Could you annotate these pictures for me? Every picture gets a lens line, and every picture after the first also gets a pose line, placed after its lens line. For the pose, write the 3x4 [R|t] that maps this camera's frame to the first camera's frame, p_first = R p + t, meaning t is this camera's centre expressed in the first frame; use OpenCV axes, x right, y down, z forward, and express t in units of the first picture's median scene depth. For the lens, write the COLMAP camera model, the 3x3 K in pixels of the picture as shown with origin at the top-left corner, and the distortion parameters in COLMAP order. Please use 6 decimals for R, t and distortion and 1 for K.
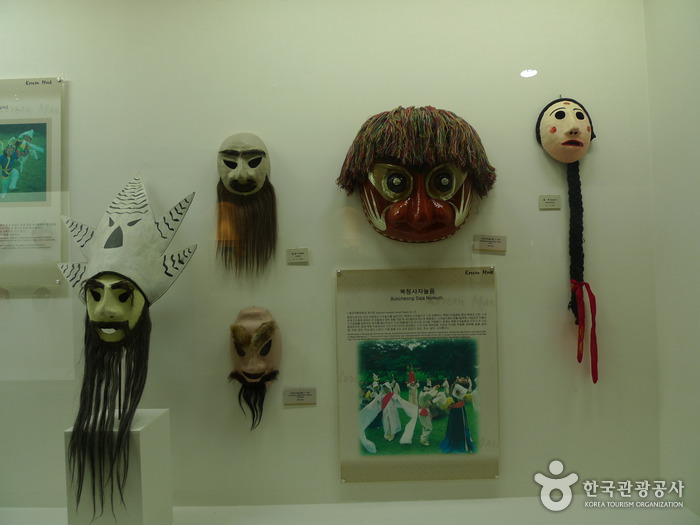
lens RADIAL K [[490.2, 0, 350.0], [0, 490.2, 263.6], [0, 0, 1]] dist [-0.035622, 0.003425]
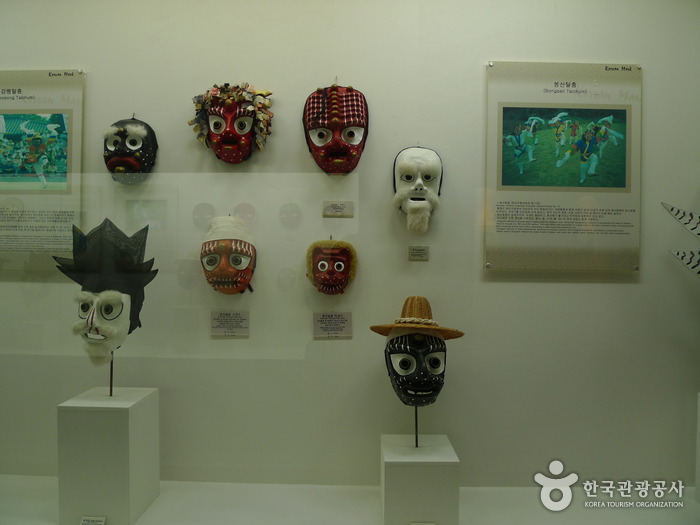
lens RADIAL K [[490.2, 0, 349.6], [0, 490.2, 263.7], [0, 0, 1]] dist [-0.035622, 0.003425]
pose [[0.999363, 0.018561, 0.030465, -1.229477], [-0.019263, 0.999552, 0.022906, 0.017293], [-0.030027, -0.023479, 0.999273, 0.003869]]
